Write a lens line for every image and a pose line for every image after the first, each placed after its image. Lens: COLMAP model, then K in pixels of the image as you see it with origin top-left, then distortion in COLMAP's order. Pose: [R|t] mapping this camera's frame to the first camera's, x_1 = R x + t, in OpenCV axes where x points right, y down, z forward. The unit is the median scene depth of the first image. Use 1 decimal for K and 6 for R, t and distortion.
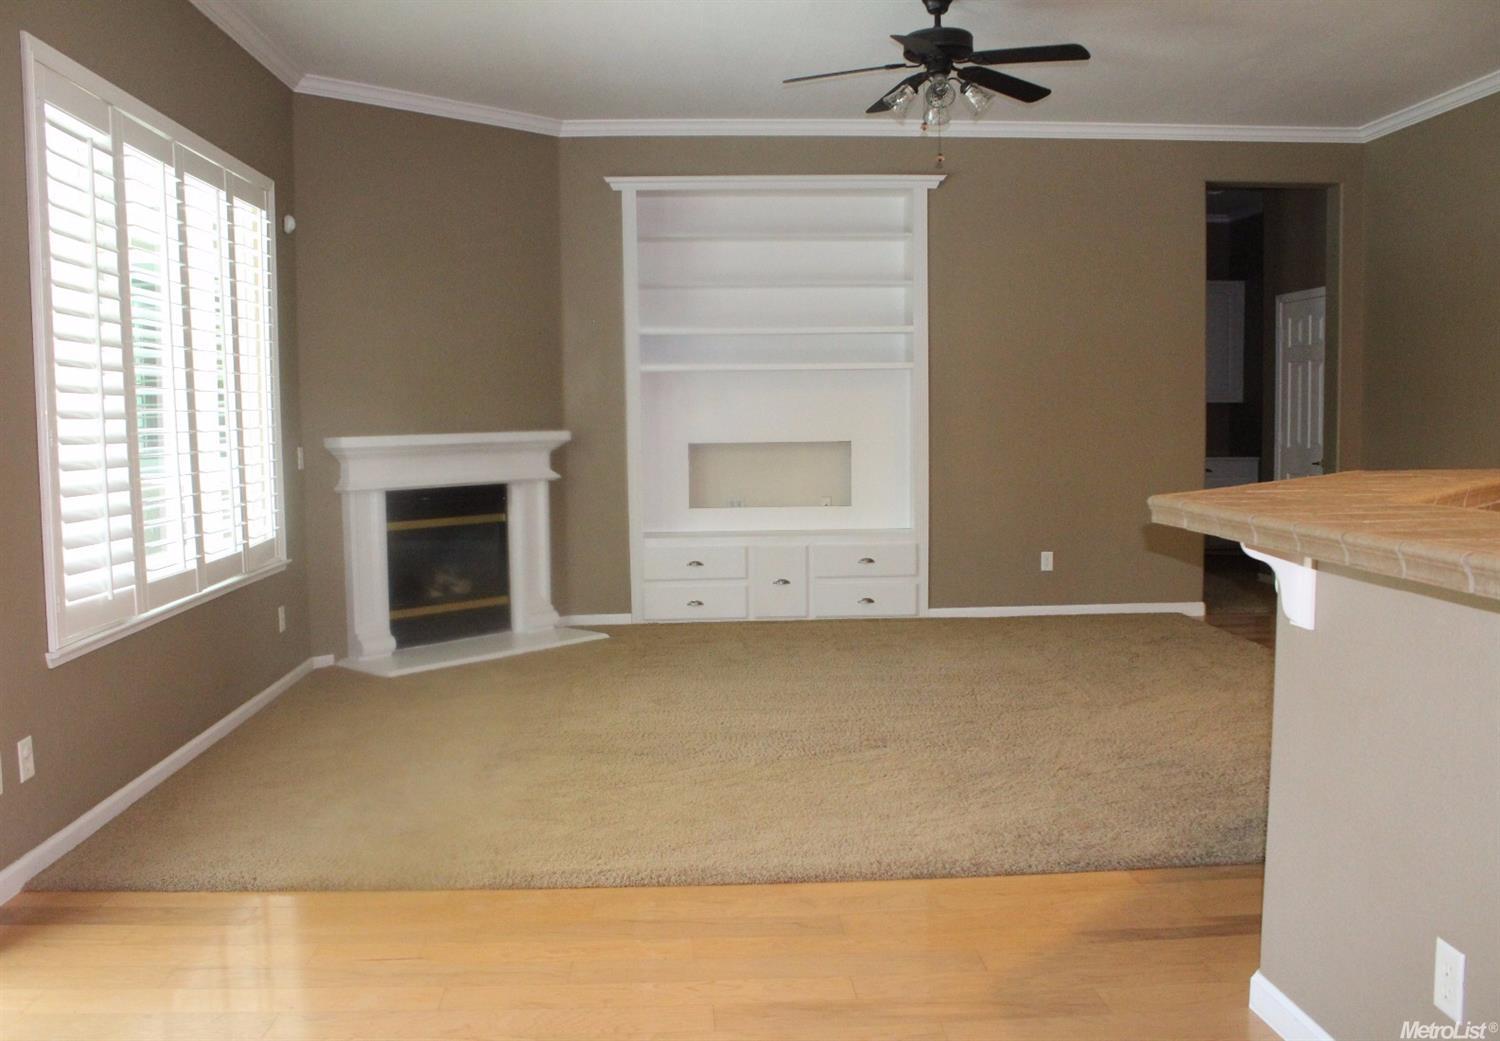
lens RADIAL K [[1348.2, 0, 747.4], [0, 1348.2, 495.6], [0, 0, 1]] dist [0.002096, 0.004119]
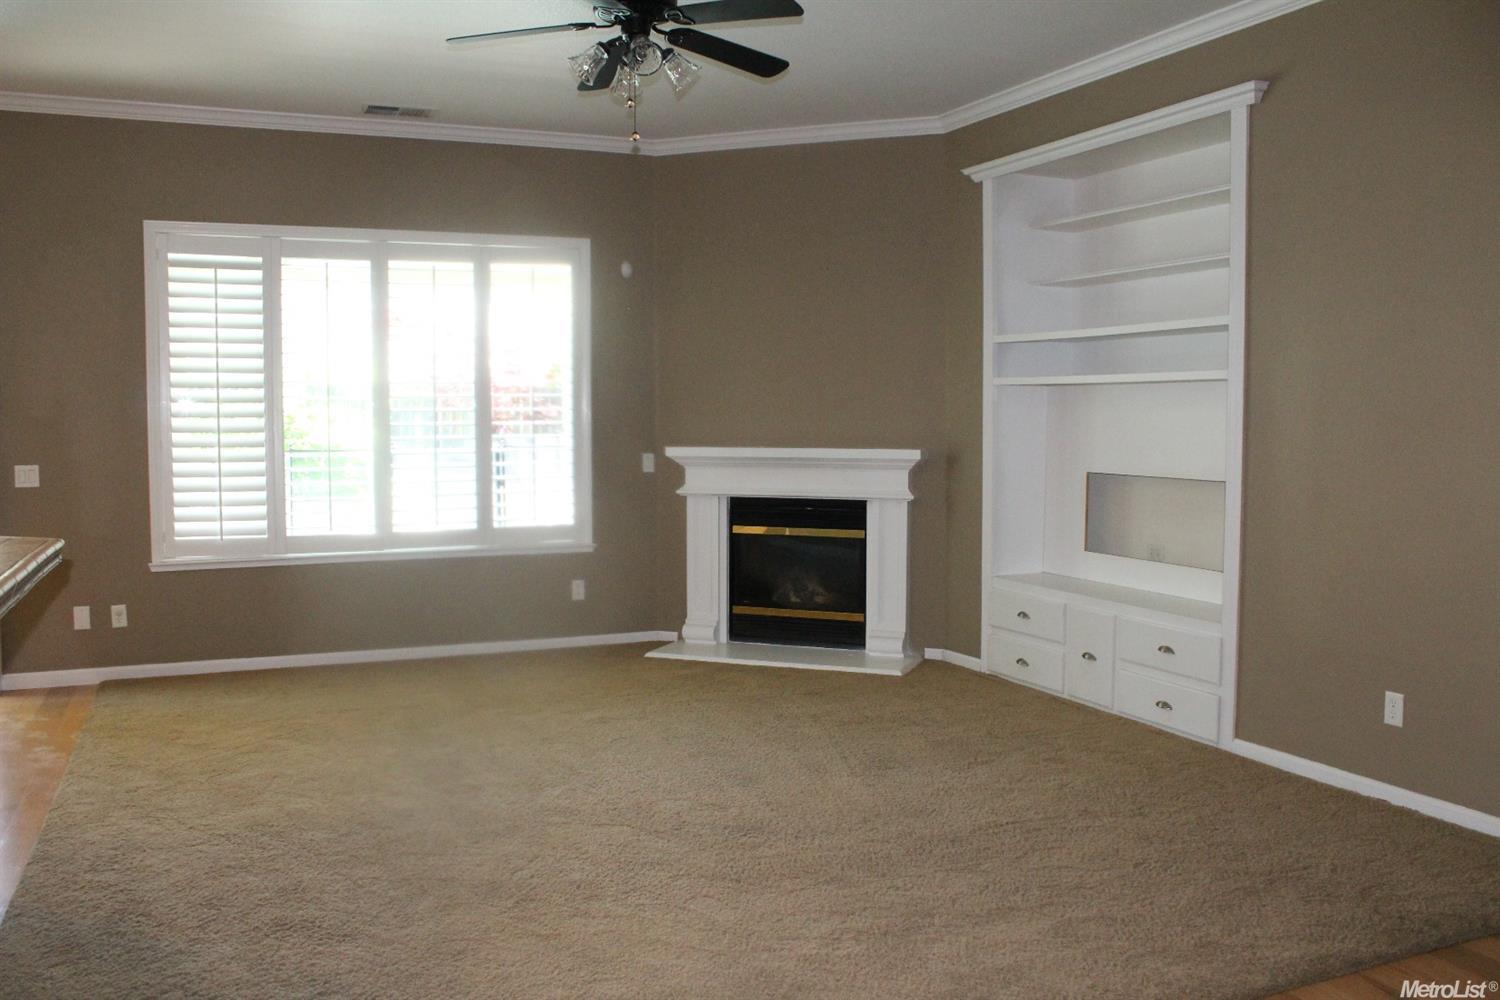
lens RADIAL K [[1255.5, 0, 738.0], [0, 1255.5, 503.4], [0, 0, 1]] dist [-0.175289, 0.160384]
pose [[0.351619, 0.078144, -0.932876, 0.629424], [-0.065103, 0.996138, 0.058905, -0.053720], [0.933877, 0.040021, 0.355348, 0.579478]]
